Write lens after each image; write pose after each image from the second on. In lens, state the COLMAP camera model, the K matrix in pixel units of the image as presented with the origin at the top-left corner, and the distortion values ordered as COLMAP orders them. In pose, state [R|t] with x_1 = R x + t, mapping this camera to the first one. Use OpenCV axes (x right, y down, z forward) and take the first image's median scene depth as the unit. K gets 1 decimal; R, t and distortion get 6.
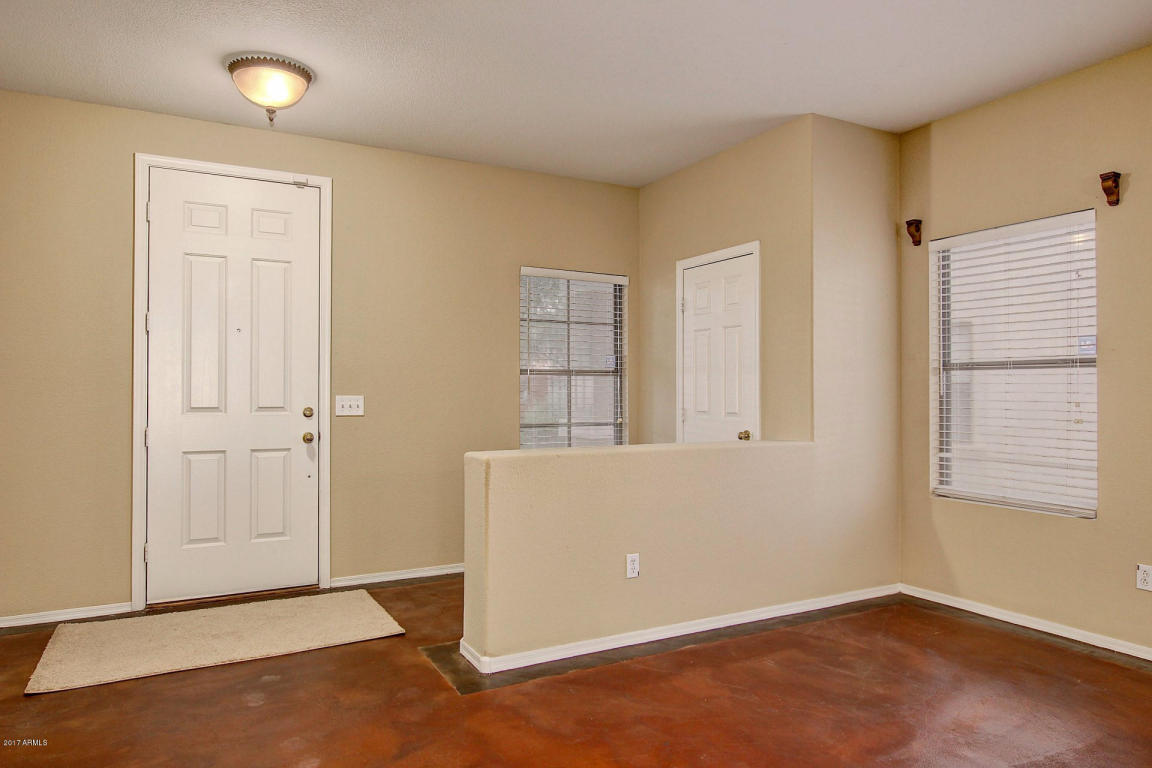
lens RADIAL K [[736.3, 0, 576.0], [0, 736.3, 384.0], [0, 0, 1]] dist [-0.008140, -0.000632]
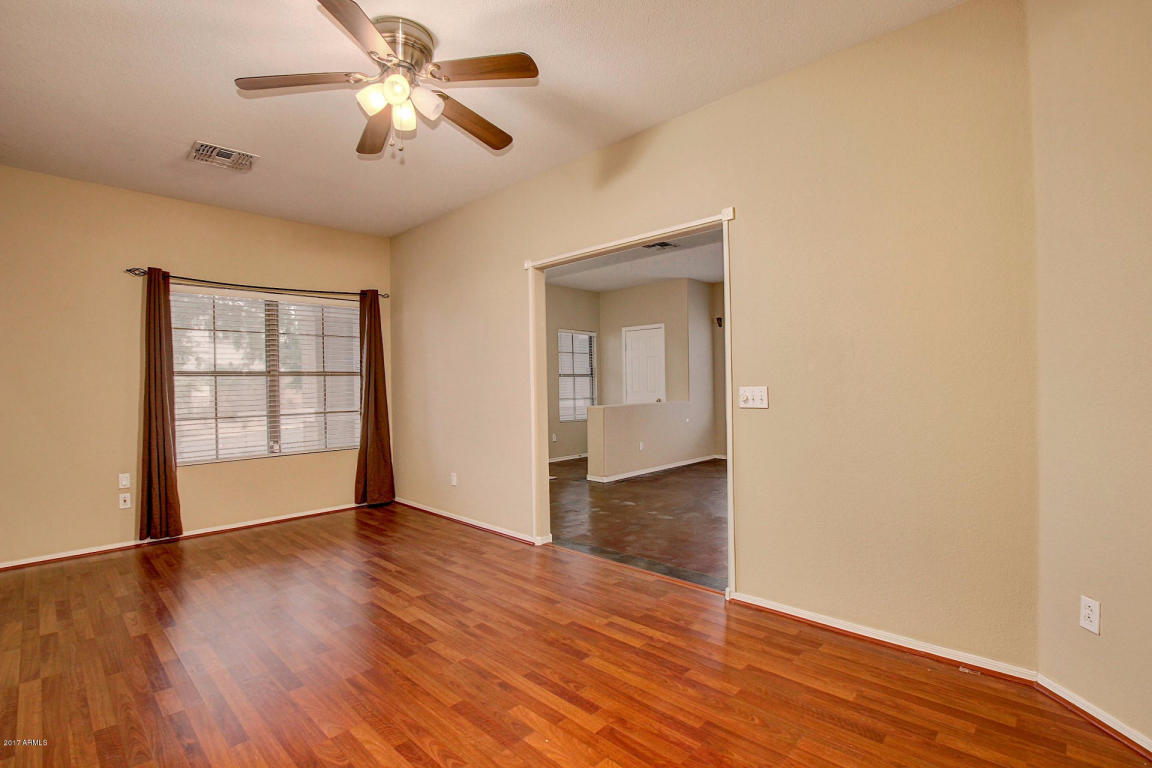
lens RADIAL K [[535.5, 0, 581.5], [0, 535.5, 387.5], [0, 0, 1]] dist [-0.038116, 0.007008]
pose [[0.943767, -0.020698, 0.329964, -0.644144], [0.016629, 0.999747, 0.015150, -0.004441], [-0.330194, -0.008811, 0.943872, -0.661227]]
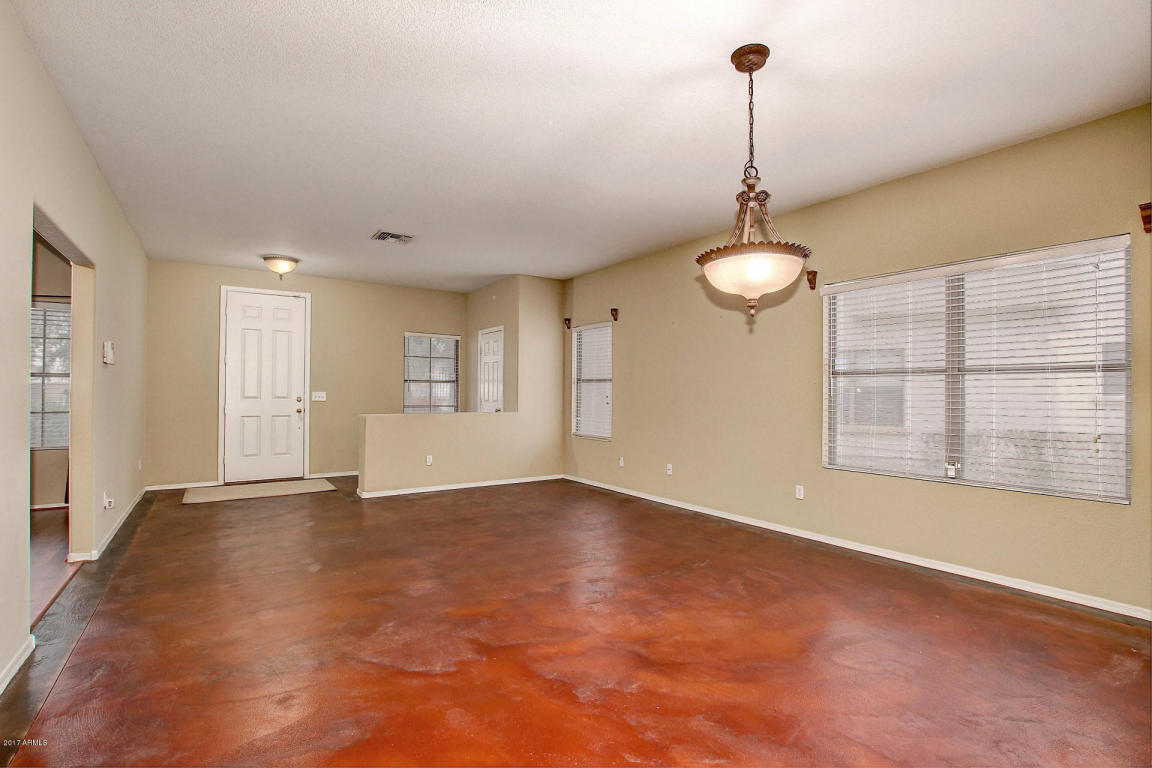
lens RADIAL K [[535.5, 0, 581.5], [0, 535.5, 387.5], [0, 0, 1]] dist [-0.038116, 0.007008]
pose [[0.994461, 0.006859, 0.104879, 0.318096], [-0.007161, 0.999971, 0.002496, -0.006718], [-0.104859, -0.003233, 0.994482, -0.684814]]
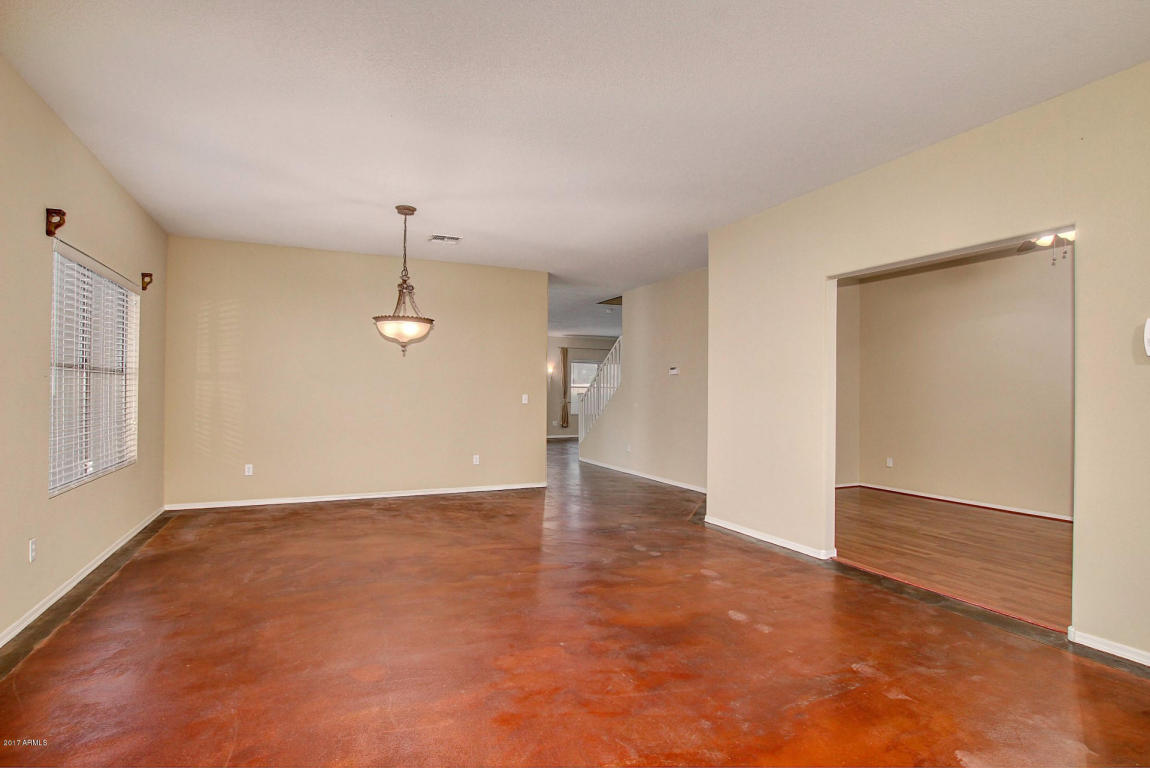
lens RADIAL K [[555.8, 0, 575.0], [0, 555.8, 384.0], [0, 0, 1]] dist [-0.031988, 0.000080]
pose [[-0.998238, -0.006812, 0.058949, 0.155709], [-0.008117, 0.999727, -0.021923, 0.003375], [-0.058783, -0.022363, -0.998020, 0.919883]]
